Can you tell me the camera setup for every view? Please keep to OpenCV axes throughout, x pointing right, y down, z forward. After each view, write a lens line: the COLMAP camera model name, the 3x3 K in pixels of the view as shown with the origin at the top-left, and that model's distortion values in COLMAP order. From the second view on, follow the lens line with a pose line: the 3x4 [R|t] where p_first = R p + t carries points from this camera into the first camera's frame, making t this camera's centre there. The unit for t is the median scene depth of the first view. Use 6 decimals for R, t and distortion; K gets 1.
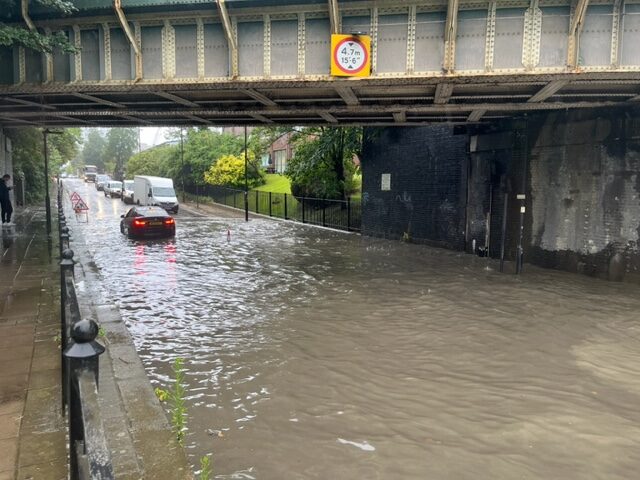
lens RADIAL K [[486.0, 0, 320.0], [0, 486.0, 240.0], [0, 0, 1]] dist [0.009957, -0.002643]
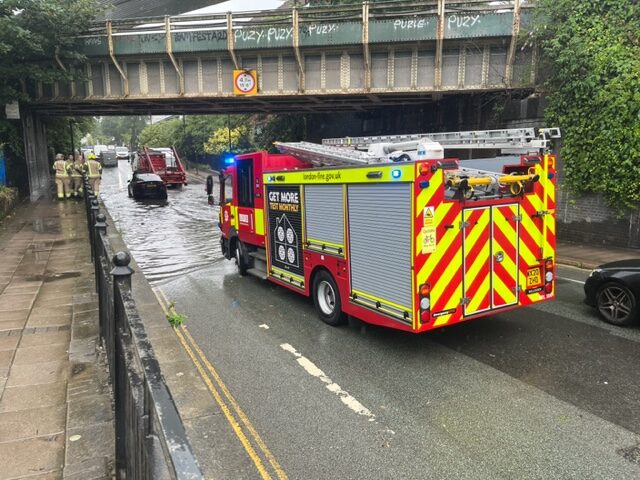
lens RADIAL K [[486.0, 0, 320.0], [0, 486.0, 240.0], [0, 0, 1]] dist [0.009957, -0.002643]
pose [[0.999117, -0.008018, -0.041251, 0.351853], [0.010875, 0.997522, 0.069505, 0.053571], [0.040592, -0.069892, 0.996728, -0.663962]]
